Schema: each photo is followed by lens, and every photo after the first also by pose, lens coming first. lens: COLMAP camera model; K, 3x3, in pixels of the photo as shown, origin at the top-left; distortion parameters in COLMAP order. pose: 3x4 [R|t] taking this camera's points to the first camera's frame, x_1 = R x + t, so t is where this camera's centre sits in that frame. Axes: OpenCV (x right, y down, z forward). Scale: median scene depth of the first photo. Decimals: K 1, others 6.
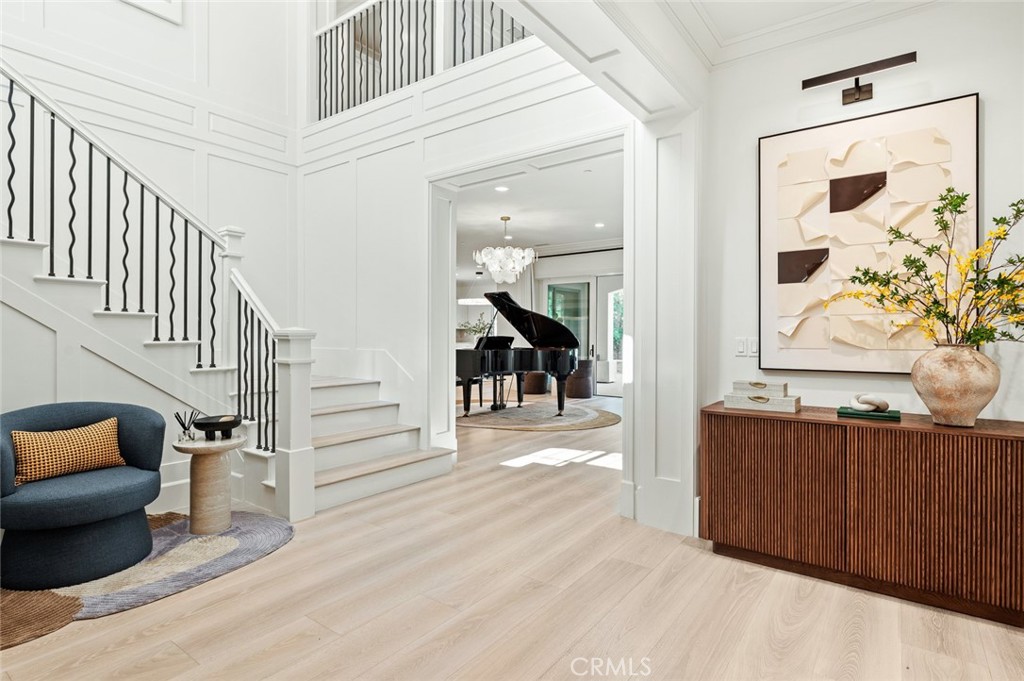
lens RADIAL K [[528.0, 0, 509.2], [0, 528.0, 337.6], [0, 0, 1]] dist [-0.001916, 0.000148]
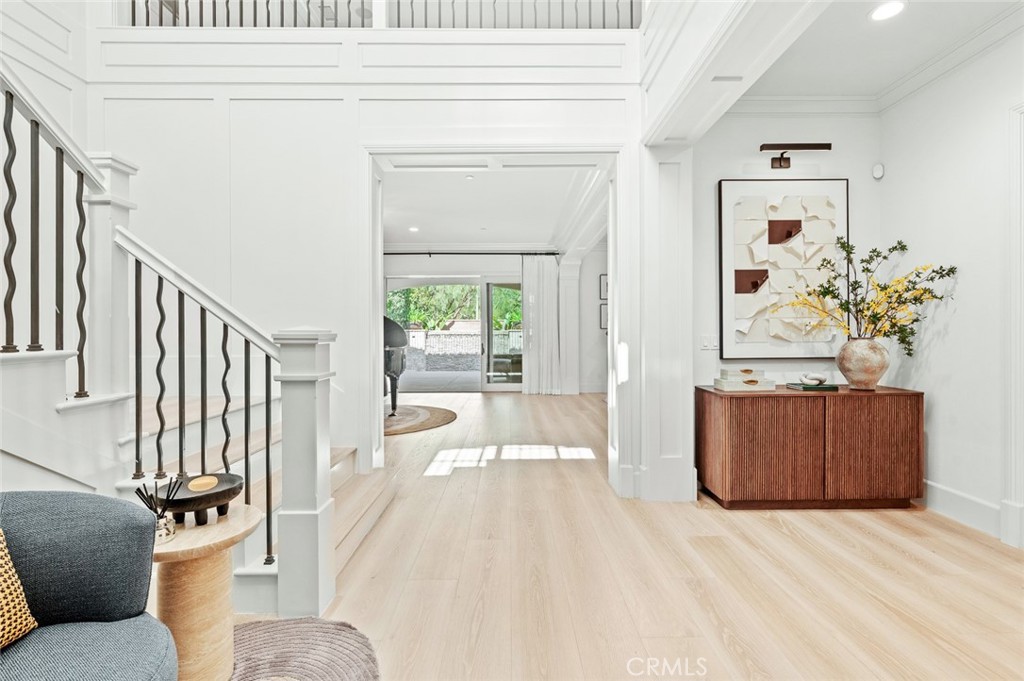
lens RADIAL K [[461.2, 0, 512.6], [0, 461.2, 334.7], [0, 0, 1]] dist [-0.001266, -0.000020]
pose [[0.795308, -0.009582, 0.606129, -0.669194], [0.011262, 0.999936, 0.001031, -0.007375], [-0.606101, 0.006006, 0.795365, 0.451720]]
